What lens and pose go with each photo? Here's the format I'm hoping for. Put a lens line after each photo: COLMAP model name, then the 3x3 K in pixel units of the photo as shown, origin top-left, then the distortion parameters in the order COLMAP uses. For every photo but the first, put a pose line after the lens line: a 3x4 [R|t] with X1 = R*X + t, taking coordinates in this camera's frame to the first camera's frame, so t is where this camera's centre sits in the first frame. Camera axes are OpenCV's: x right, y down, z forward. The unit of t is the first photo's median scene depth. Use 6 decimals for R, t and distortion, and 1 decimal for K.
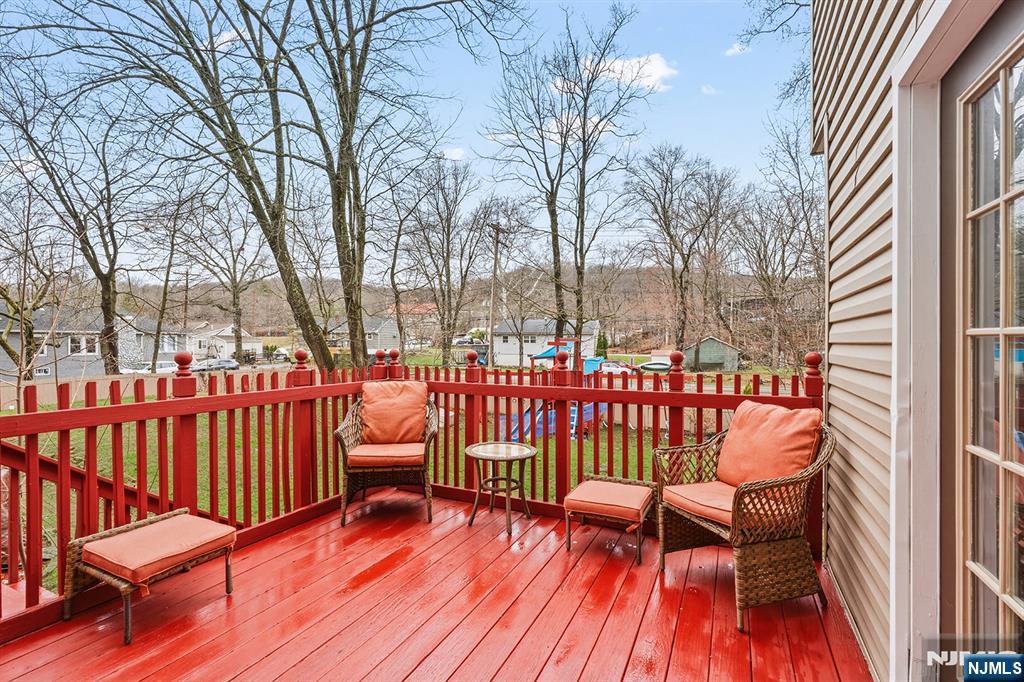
lens RADIAL K [[461.5, 0, 512.0], [0, 461.5, 341.0], [0, 0, 1]] dist [0.000153, -0.000087]
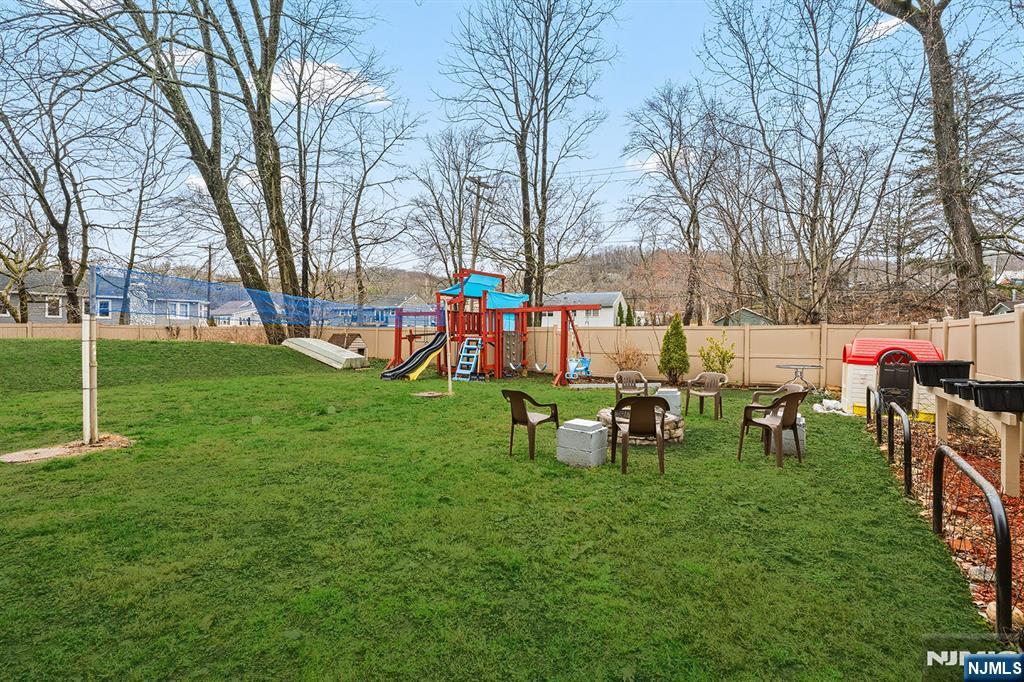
lens RADIAL K [[461.5, 0, 512.0], [0, 461.5, 341.0], [0, 0, 1]] dist [0.000153, -0.000087]
pose [[0.992037, 0.006739, -0.125768, 0.193183], [-0.003195, 0.999593, 0.028360, 0.065578], [0.125908, -0.027732, 0.991654, 0.079027]]
